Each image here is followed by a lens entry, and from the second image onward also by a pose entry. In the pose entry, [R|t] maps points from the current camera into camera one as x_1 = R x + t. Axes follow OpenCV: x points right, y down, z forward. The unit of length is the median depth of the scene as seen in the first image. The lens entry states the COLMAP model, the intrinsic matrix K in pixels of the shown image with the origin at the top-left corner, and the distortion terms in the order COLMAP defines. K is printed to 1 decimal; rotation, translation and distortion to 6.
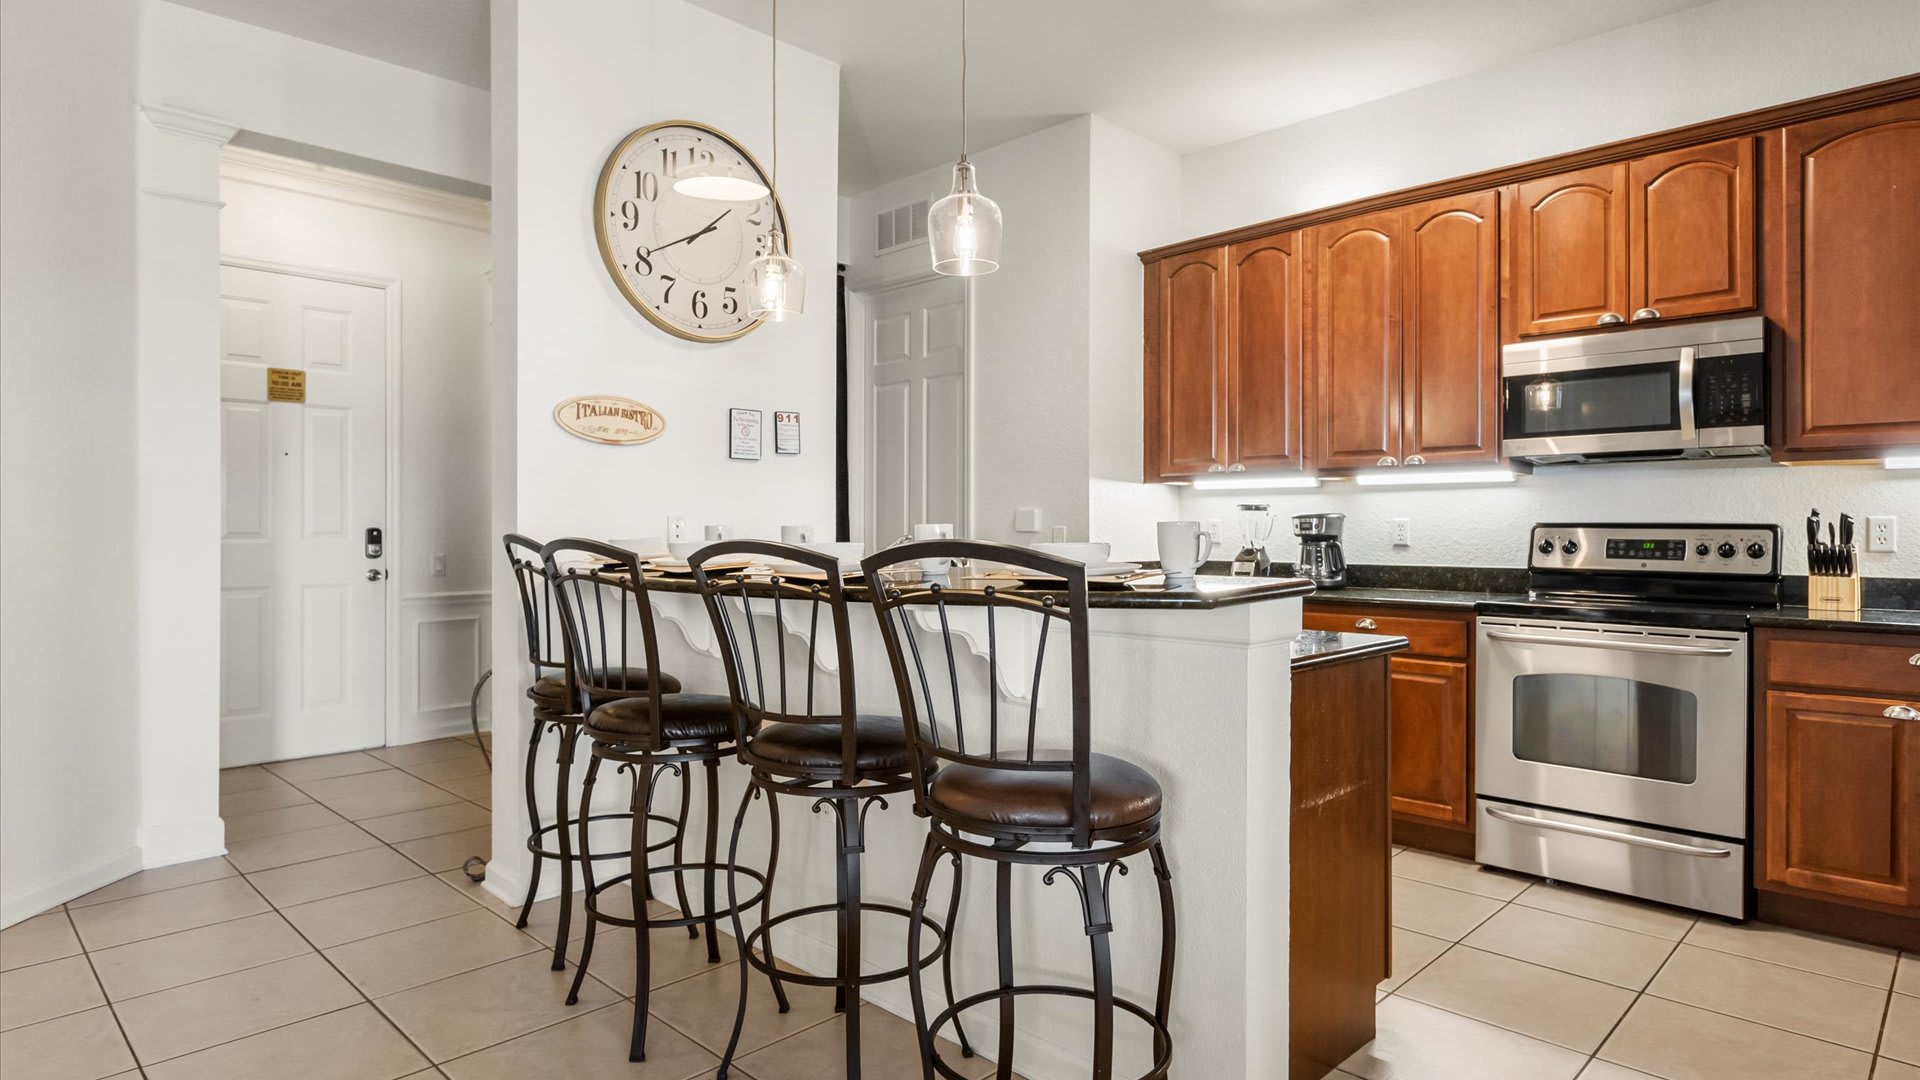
lens RADIAL K [[1073.4, 0, 956.2], [0, 1073.4, 542.4], [0, 0, 1]] dist [0.005497, 0.000011]
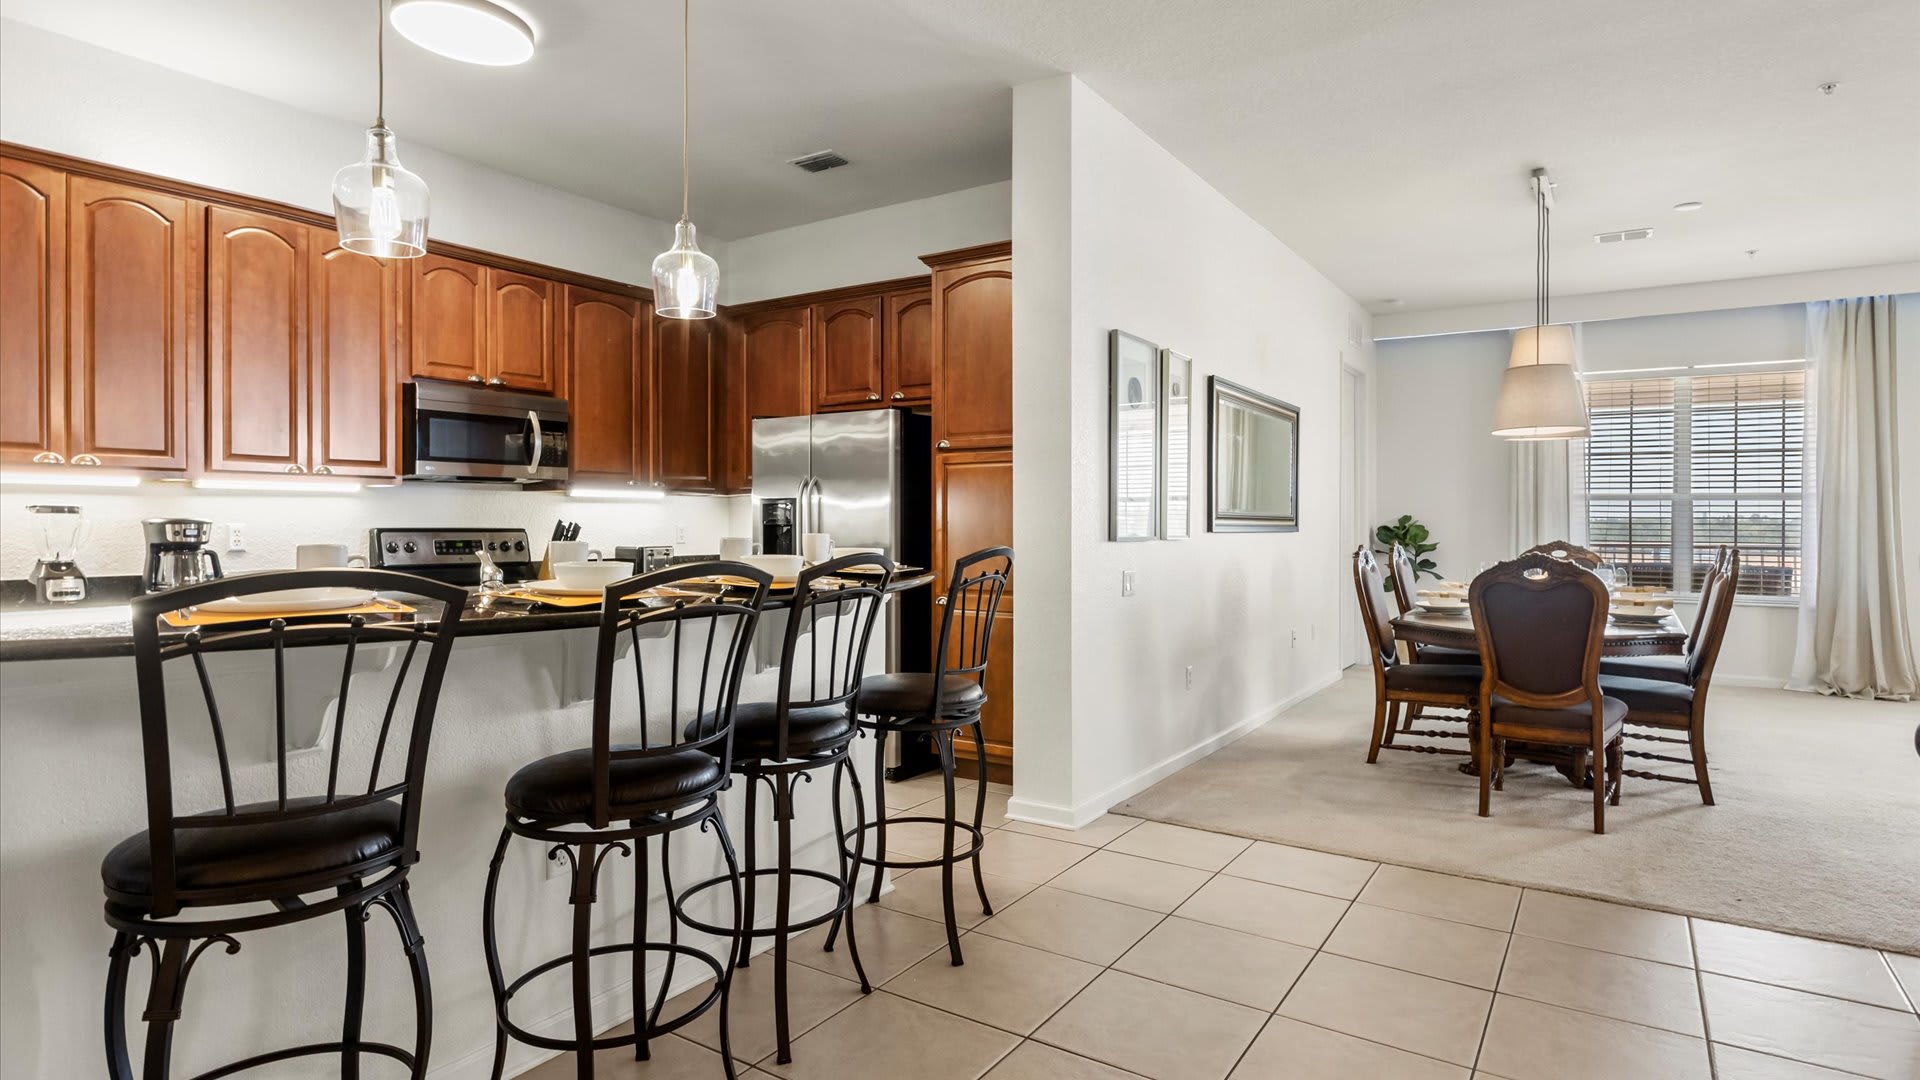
lens RADIAL K [[1005.7, 0, 952.5], [0, 1005.7, 528.9], [0, 0, 1]] dist [-0.002460, -0.000383]
pose [[-0.196351, -0.006761, 0.980510, -0.738491], [0.014374, 0.999849, 0.009773, -0.021067], [-0.980428, 0.016013, -0.196224, 0.652191]]
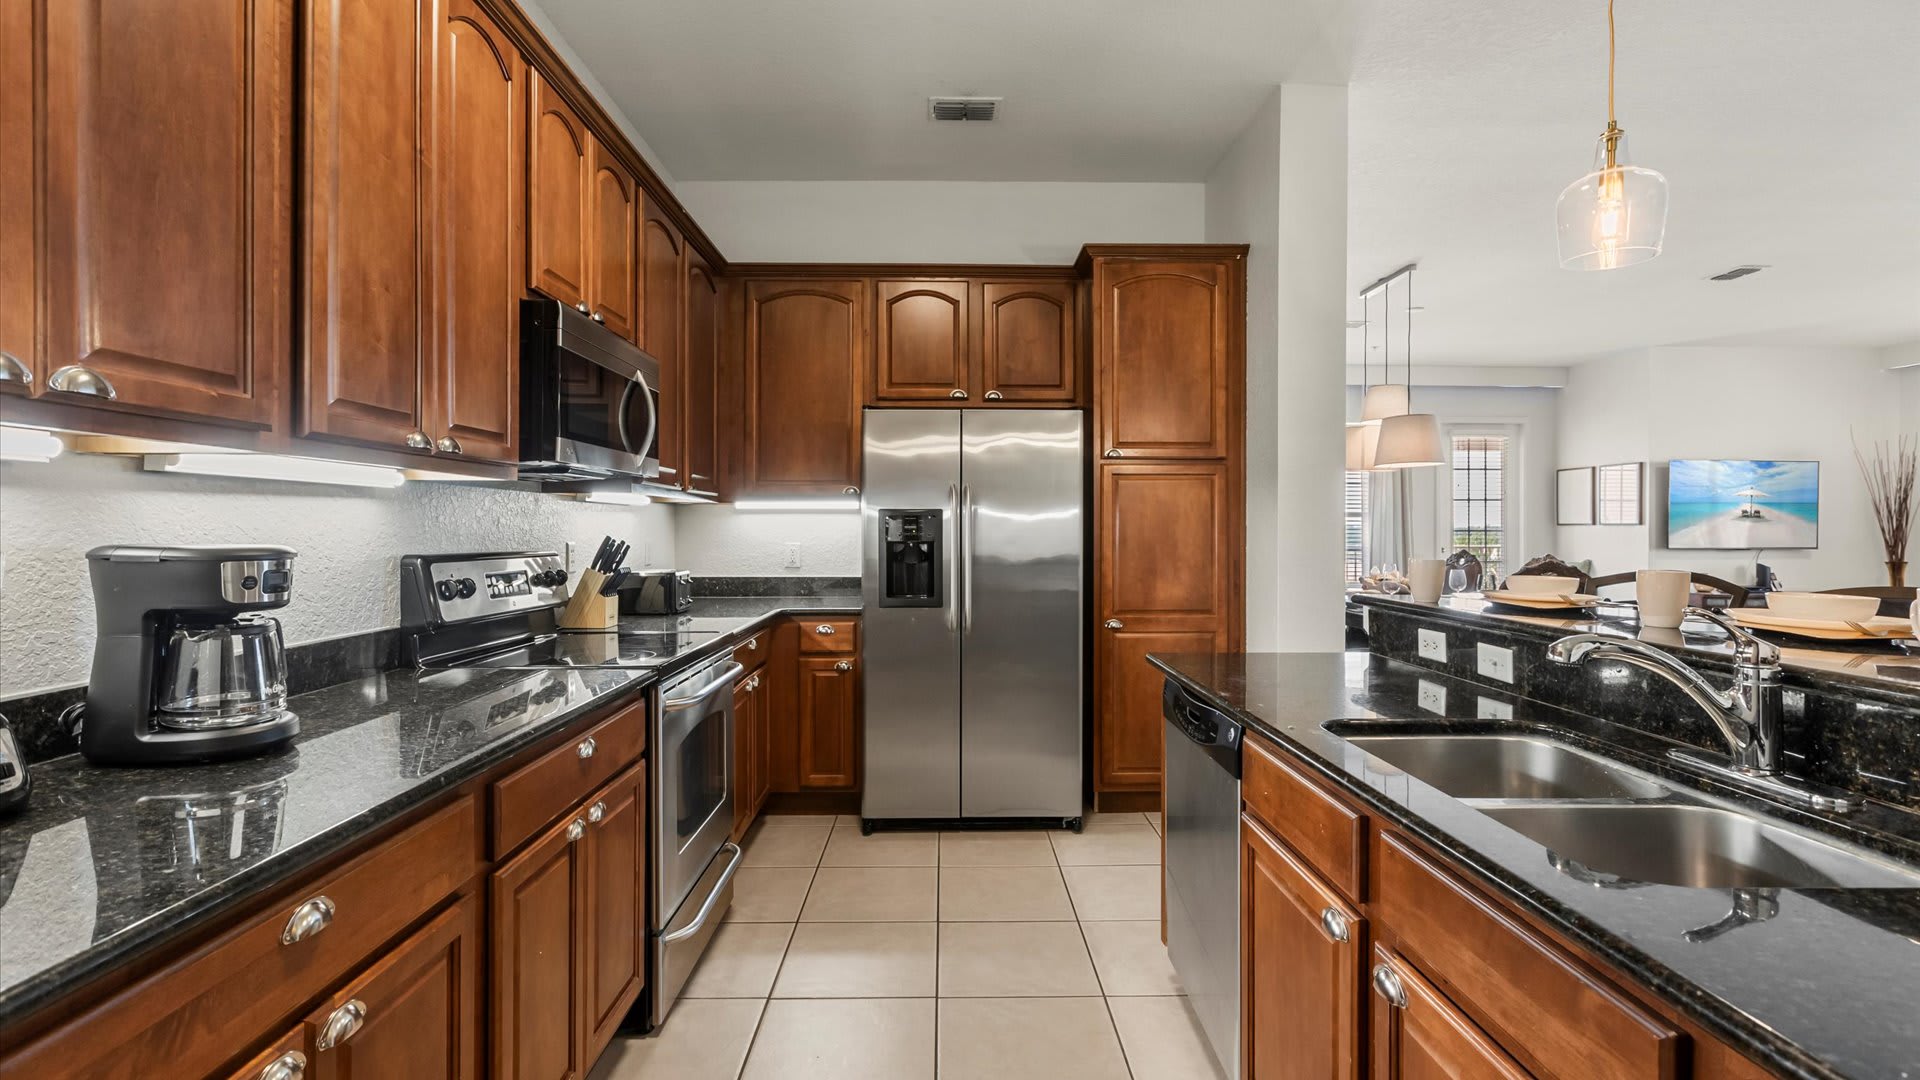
lens RADIAL K [[861.0, 0, 950.0], [0, 861.0, 529.4], [0, 0, 1]] dist [0.003894, 0.000339]
pose [[-0.701101, -0.000892, 0.713061, -0.066910], [0.010248, 0.999883, 0.011326, -0.040424], [-0.712988, 0.015248, -0.701010, 1.246808]]
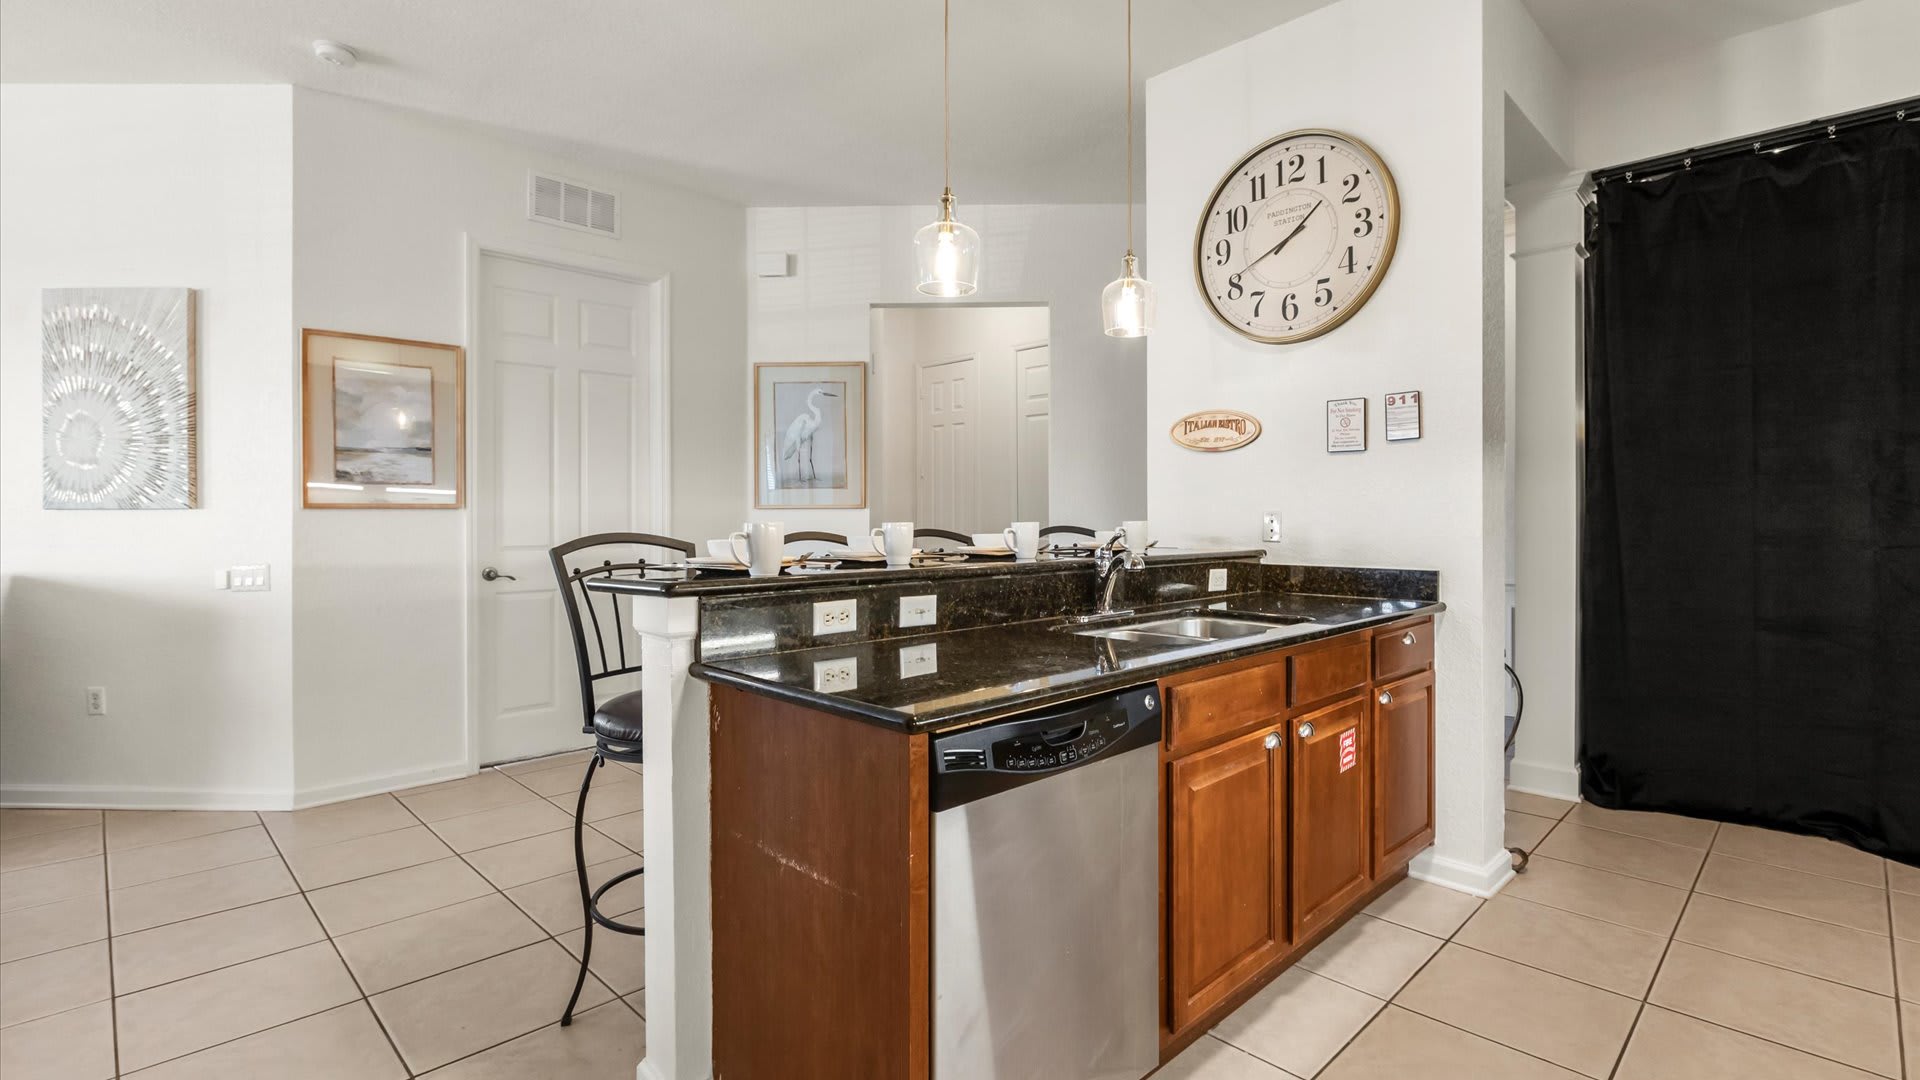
lens RADIAL K [[861.0, 0, 955.6], [0, 861.0, 519.7], [0, 0, 1]] dist [0.003894, 0.000339]
pose [[-0.009228, 0.007466, -0.999930, 0.615497], [-0.014810, 0.999861, 0.007602, -0.018932], [0.999848, 0.014879, -0.009116, 0.711061]]
